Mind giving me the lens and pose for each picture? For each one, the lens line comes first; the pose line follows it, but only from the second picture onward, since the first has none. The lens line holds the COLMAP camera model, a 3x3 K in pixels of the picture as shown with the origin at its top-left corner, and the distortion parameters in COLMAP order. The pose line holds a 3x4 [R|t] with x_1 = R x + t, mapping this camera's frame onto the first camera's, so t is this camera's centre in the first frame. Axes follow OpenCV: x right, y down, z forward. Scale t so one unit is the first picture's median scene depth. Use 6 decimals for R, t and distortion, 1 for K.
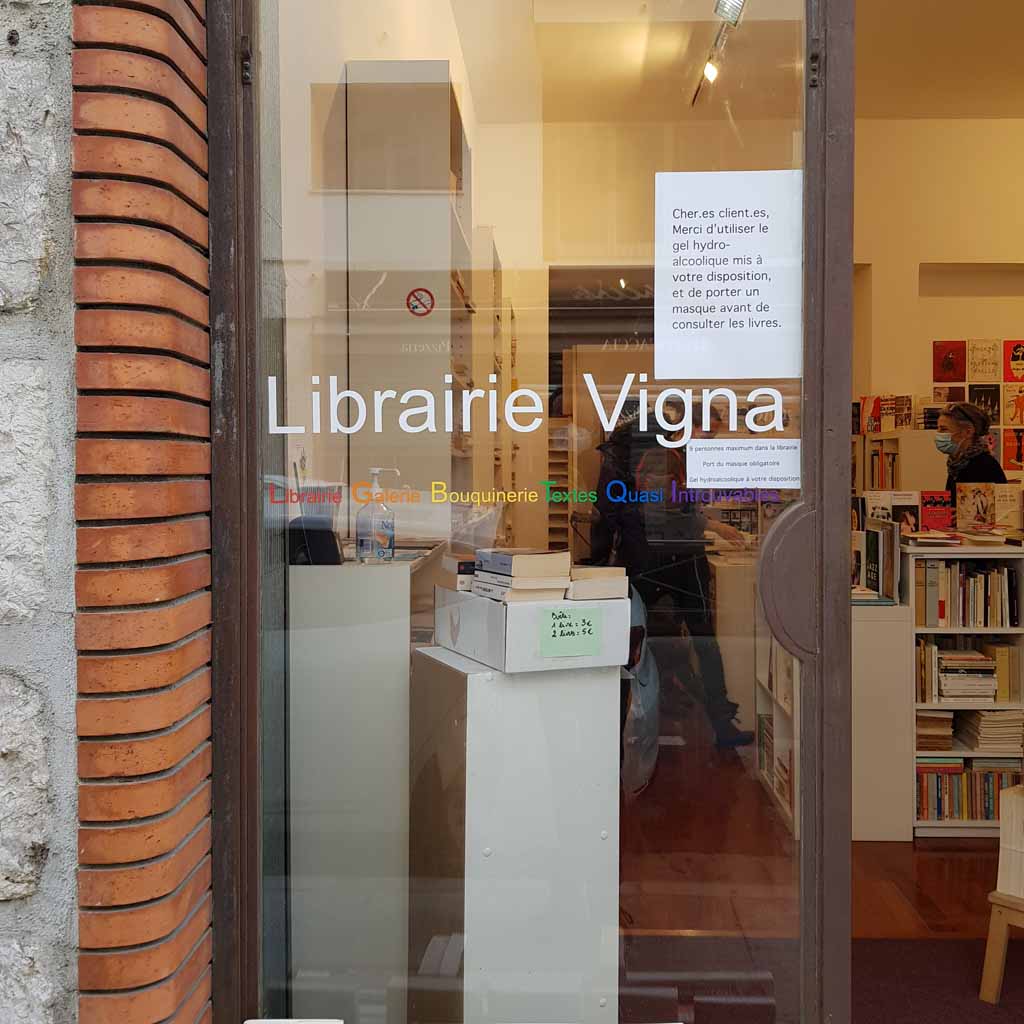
lens RADIAL K [[1082.4, 0, 512.1], [0, 1082.4, 510.0], [0, 0, 1]] dist [0.019368, 0.000000]
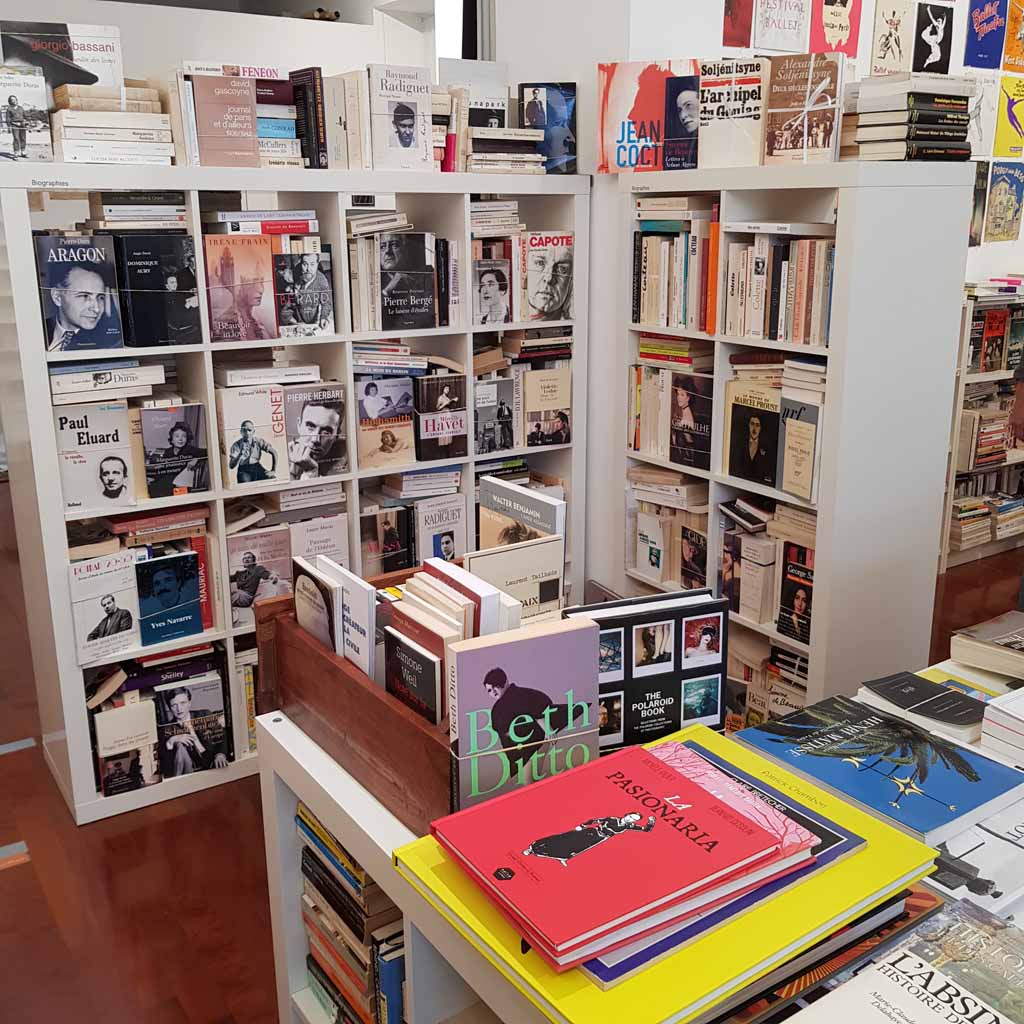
lens RADIAL K [[1082.4, 0, 511.6], [0, 1082.4, 514.1], [0, 0, 1]] dist [0.019368, 0.000000]
pose [[0.813188, -0.156166, 0.560659, 0.081401], [0.024757, 0.971738, 0.234760, -0.048770], [-0.581475, -0.177023, 0.794072, 0.761066]]
